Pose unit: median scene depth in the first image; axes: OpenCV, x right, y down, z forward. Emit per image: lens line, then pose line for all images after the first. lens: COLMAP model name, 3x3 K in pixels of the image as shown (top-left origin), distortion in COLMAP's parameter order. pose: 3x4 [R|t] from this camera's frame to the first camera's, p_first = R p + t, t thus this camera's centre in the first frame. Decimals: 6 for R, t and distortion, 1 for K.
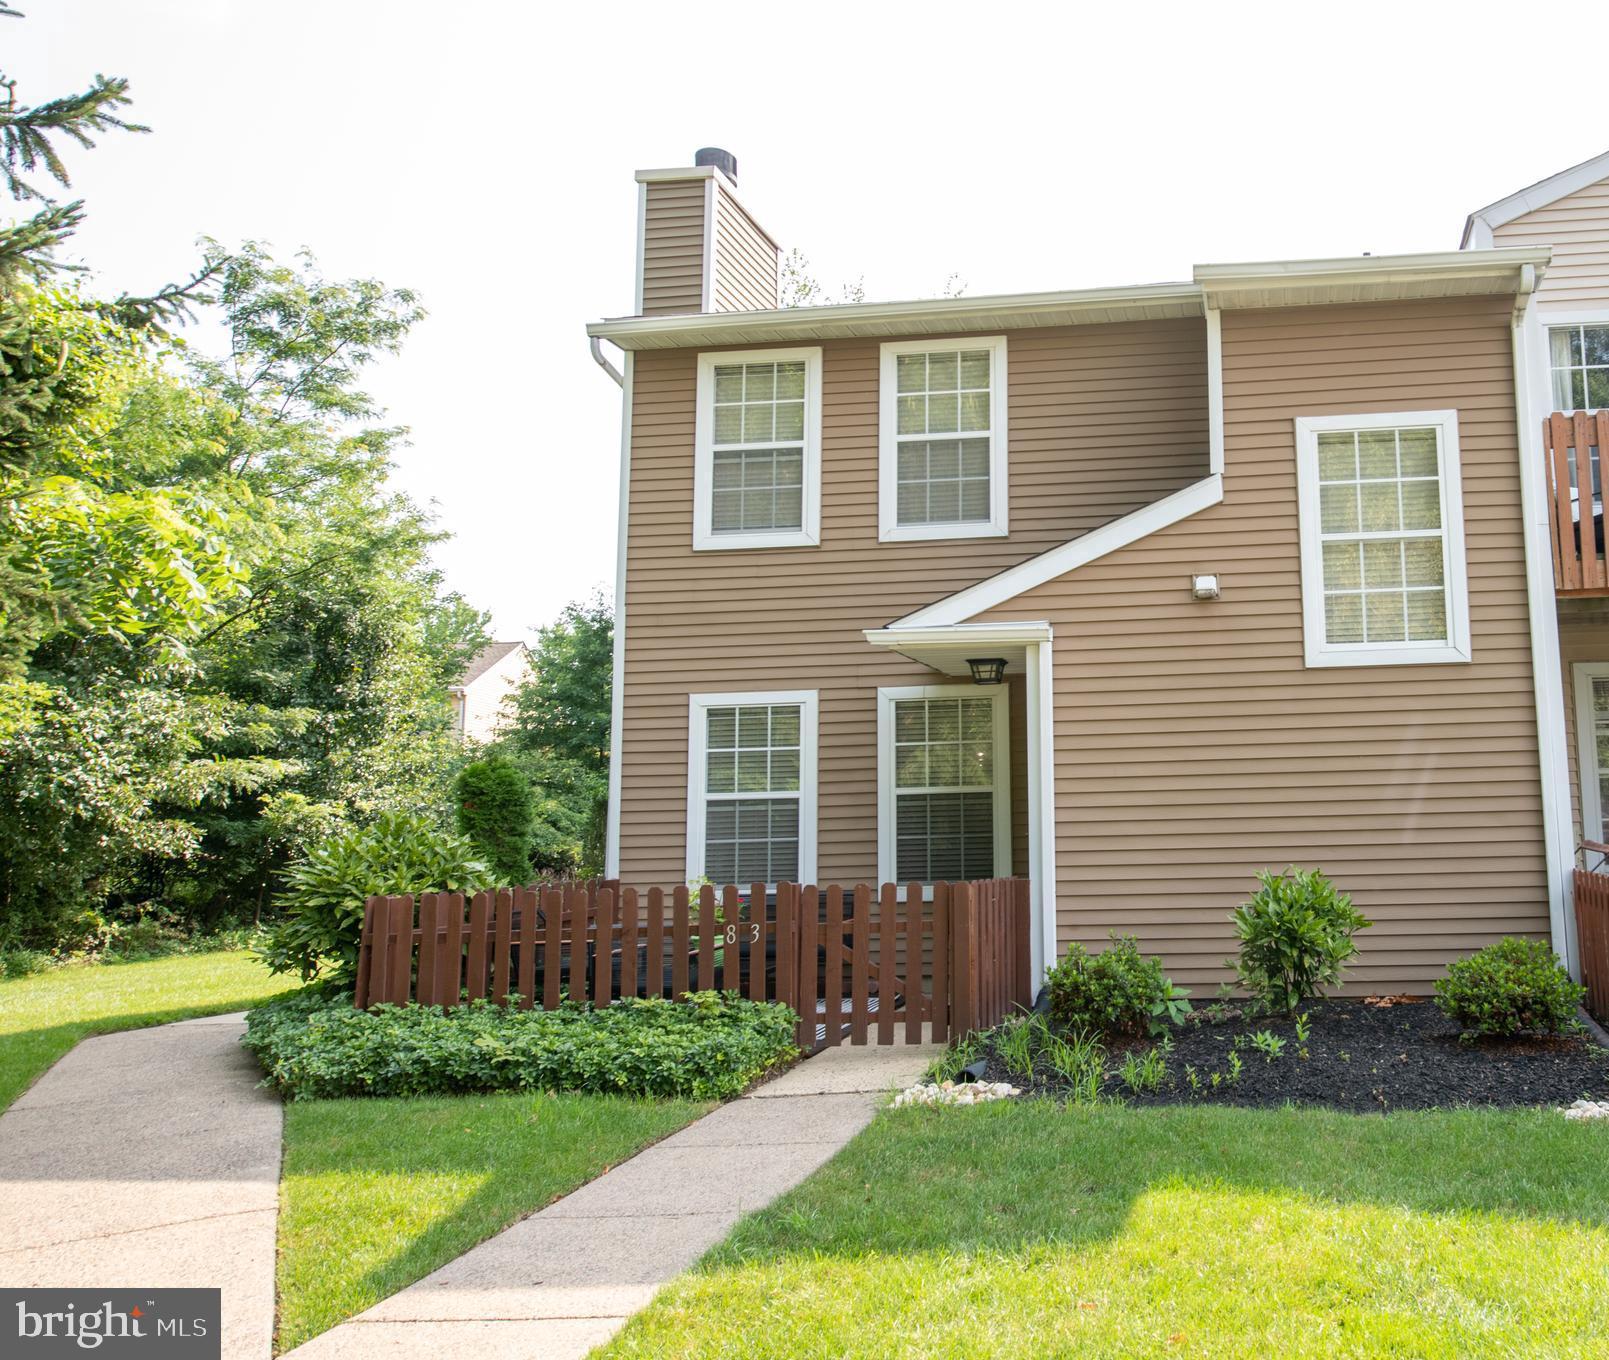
lens RADIAL K [[964.5, 0, 848.7], [0, 964.5, 676.3], [0, 0, 1]] dist [-0.003168, 0.003755]
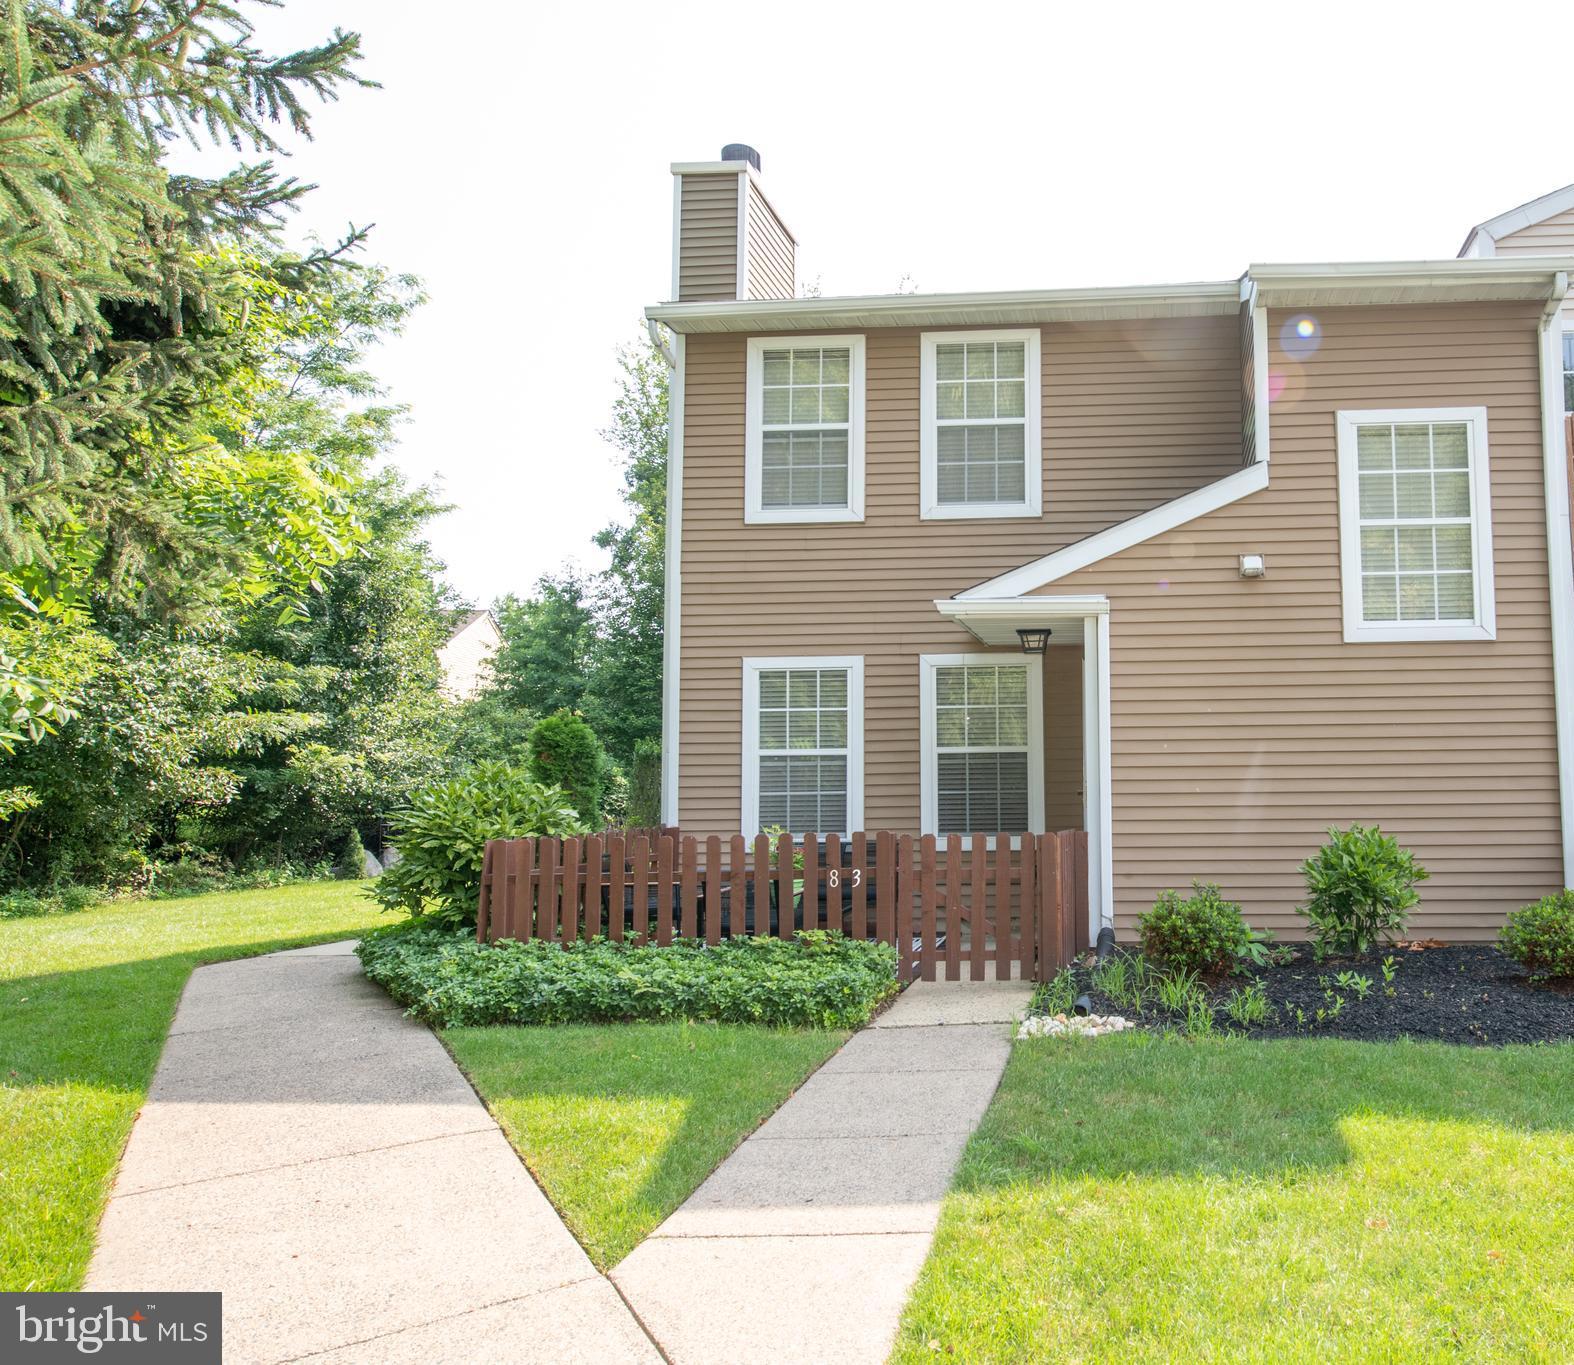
lens RADIAL K [[870.4, 0, 759.6], [0, 870.4, 683.1], [0, 0, 1]] dist [-0.001421, 0.000849]
pose [[0.999515, 0.017435, 0.025803, -0.177702], [-0.018422, 0.999087, 0.038540, 0.009477], [-0.025108, -0.038997, 0.998924, 0.027104]]
